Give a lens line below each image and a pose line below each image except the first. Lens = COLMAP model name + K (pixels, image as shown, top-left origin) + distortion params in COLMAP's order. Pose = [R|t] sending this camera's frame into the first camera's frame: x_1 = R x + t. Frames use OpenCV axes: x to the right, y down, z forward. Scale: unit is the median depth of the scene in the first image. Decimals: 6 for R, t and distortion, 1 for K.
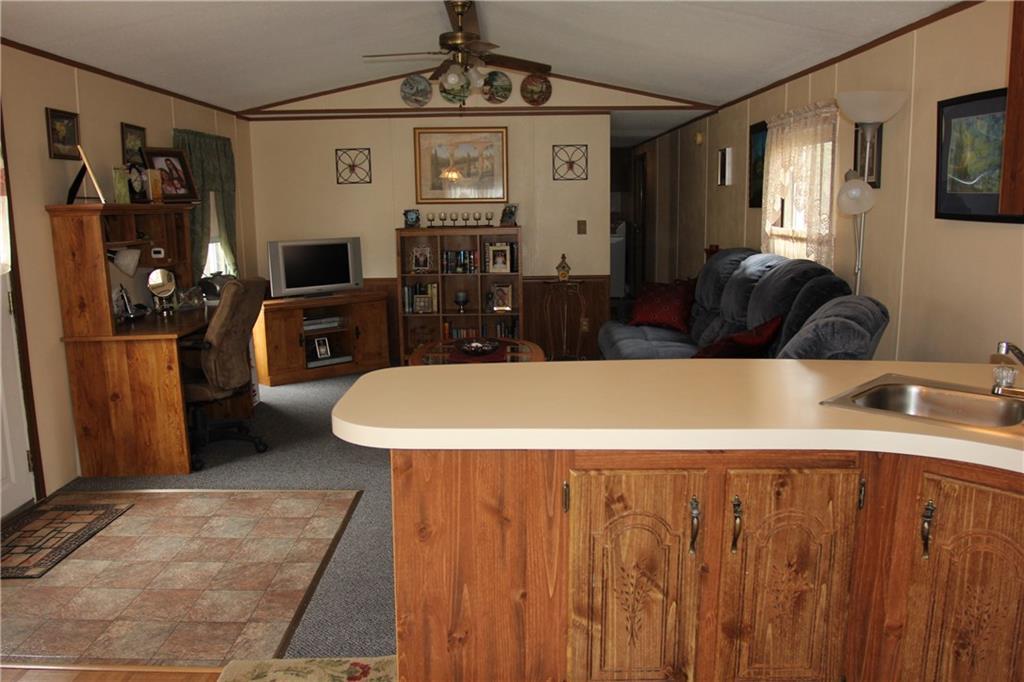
lens RADIAL K [[802.5, 0, 512.0], [0, 802.5, 341.0], [0, 0, 1]] dist [-0.097155, 0.065052]
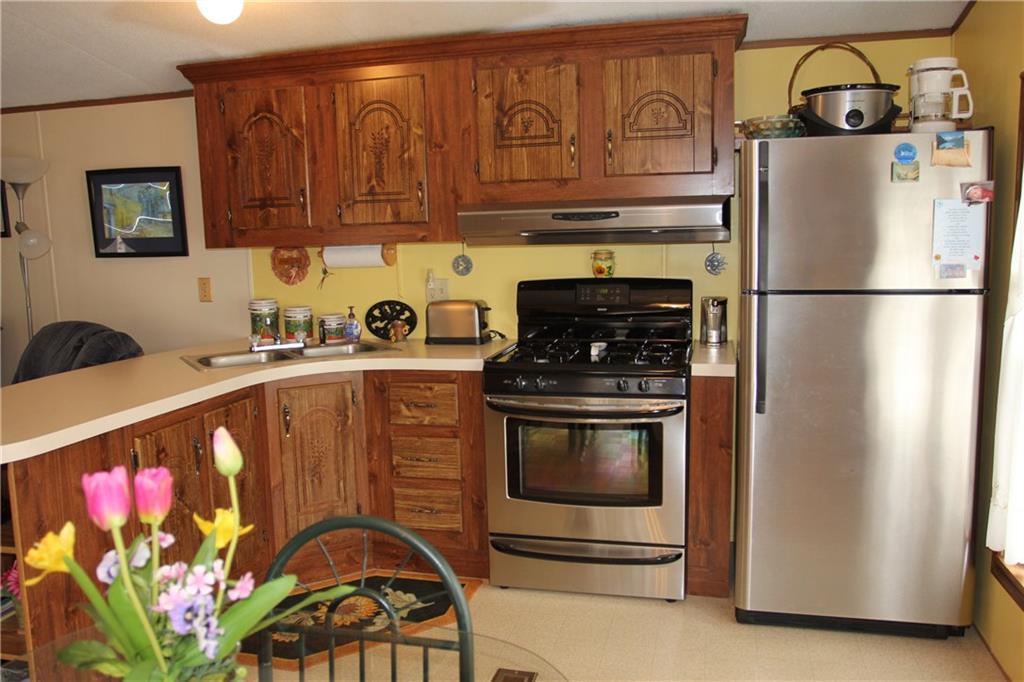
lens RADIAL K [[802.5, 0, 512.0], [0, 802.5, 341.0], [0, 0, 1]] dist [-0.097155, 0.065052]
pose [[0.248414, -0.134460, 0.959276, -1.517581], [0.191831, 0.977534, 0.087343, 0.002991], [-0.949469, 0.162321, 0.268626, -0.021134]]
